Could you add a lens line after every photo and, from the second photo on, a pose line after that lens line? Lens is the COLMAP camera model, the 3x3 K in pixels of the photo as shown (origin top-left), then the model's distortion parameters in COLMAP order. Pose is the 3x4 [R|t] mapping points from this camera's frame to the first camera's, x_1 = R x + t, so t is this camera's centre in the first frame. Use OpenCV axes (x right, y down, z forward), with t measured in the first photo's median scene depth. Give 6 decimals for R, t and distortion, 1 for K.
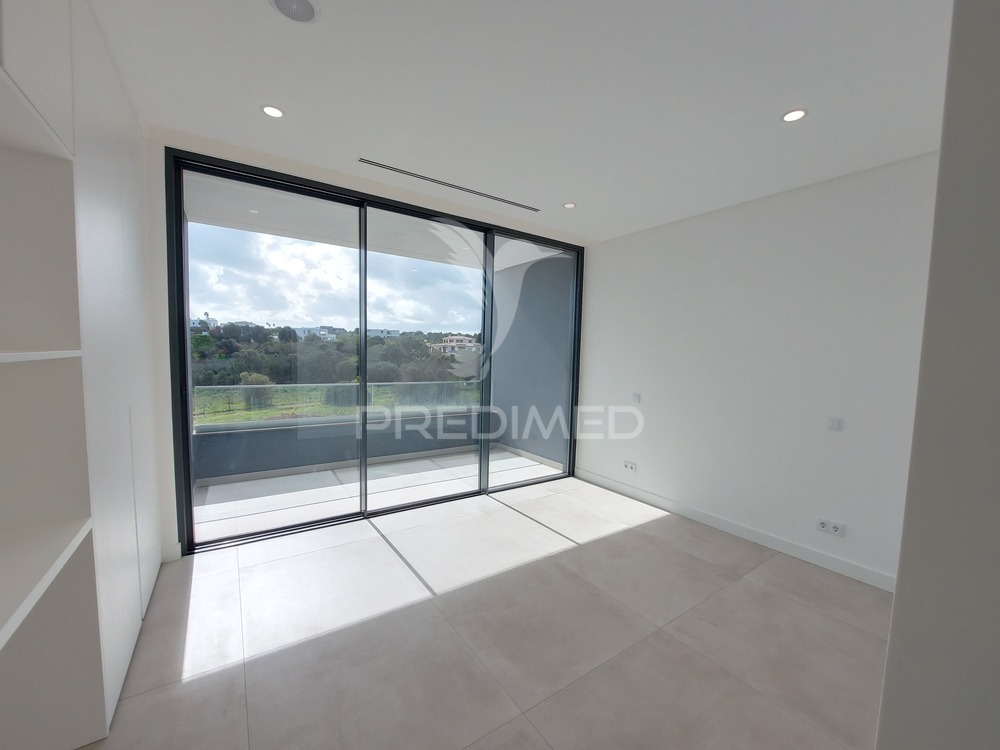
lens RADIAL K [[401.8, 0, 512.2], [0, 401.8, 384.5], [0, 0, 1]] dist [-0.019554, -0.001028]
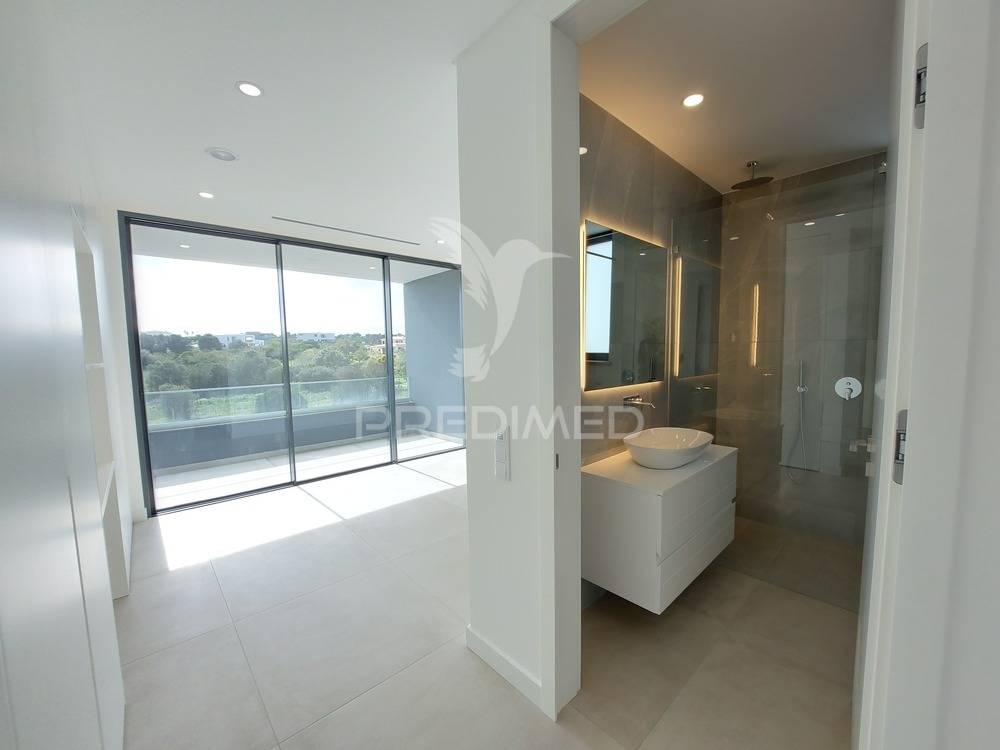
lens RADIAL K [[401.8, 0, 510.0], [0, 401.8, 384.9], [0, 0, 1]] dist [-0.019554, -0.001028]
pose [[0.989764, -0.055966, 0.131282, 0.036208], [0.054843, 0.998421, 0.012155, 0.007096], [-0.131755, -0.004830, 0.991271, -0.078486]]
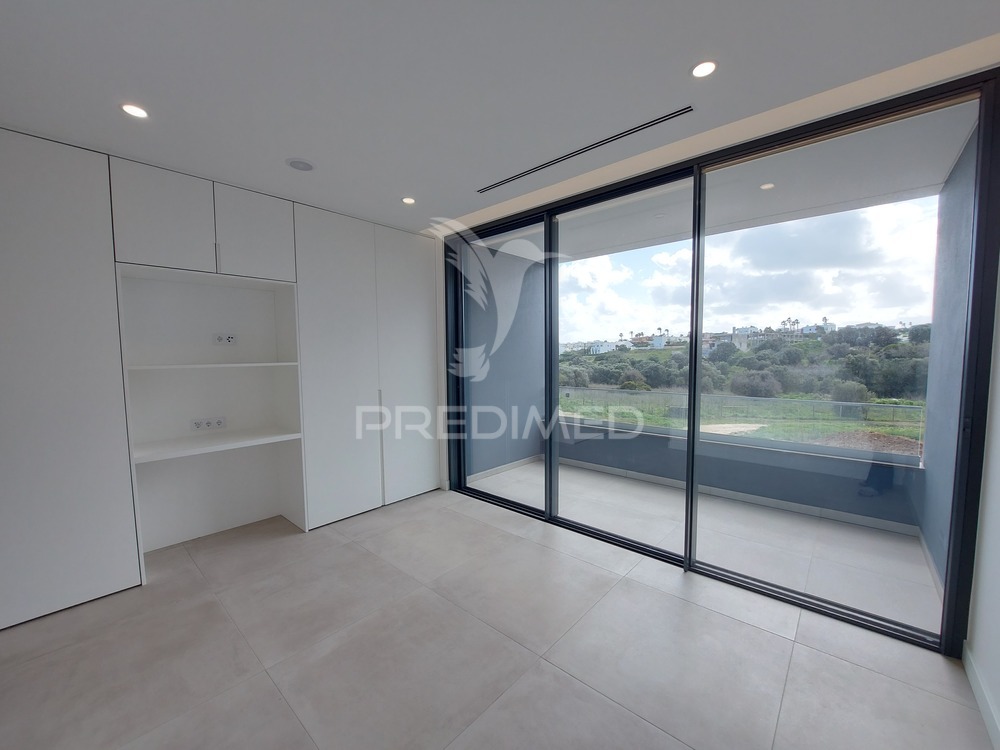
lens RADIAL K [[401.8, 0, 502.2], [0, 401.8, 369.3], [0, 0, 1]] dist [-0.019554, -0.001028]
pose [[0.218906, 0.012377, -0.975668, 0.117009], [-0.063253, 0.997996, -0.001531, -0.009059], [0.973694, 0.062049, 0.219250, 0.122544]]
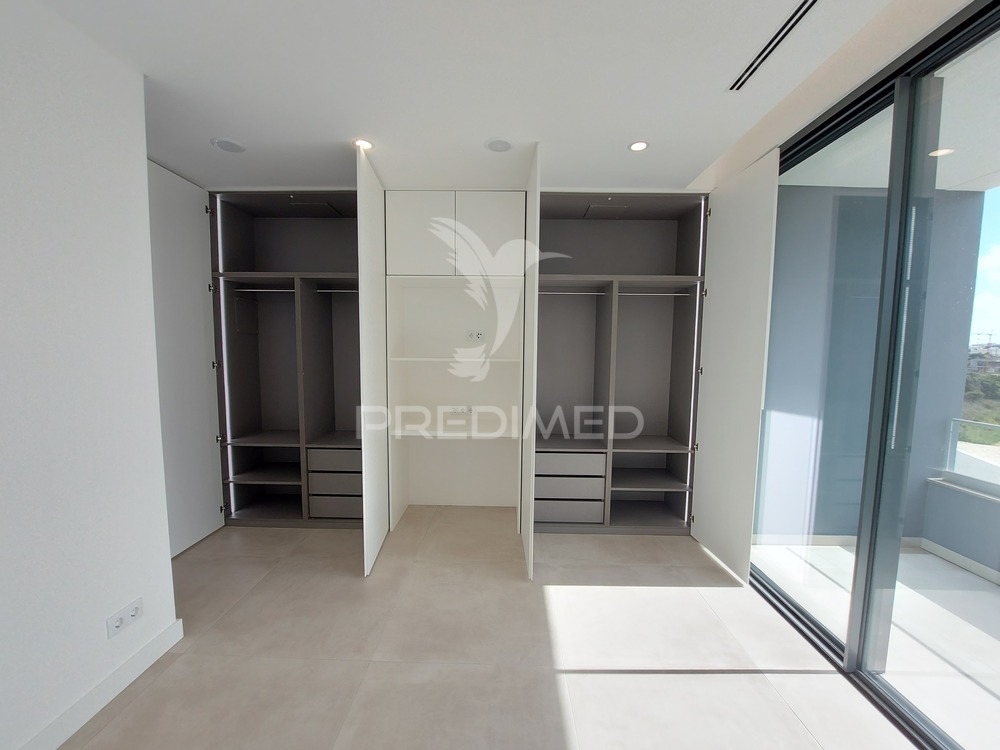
lens RADIAL K [[401.8, 0, 504.1], [0, 401.8, 382.1], [0, 0, 1]] dist [-0.019554, -0.001028]
pose [[-0.591599, 0.031644, -0.805611, 0.064982], [-0.093559, 0.989784, 0.107583, -0.015134], [0.800785, 0.139018, -0.582595, 0.169971]]
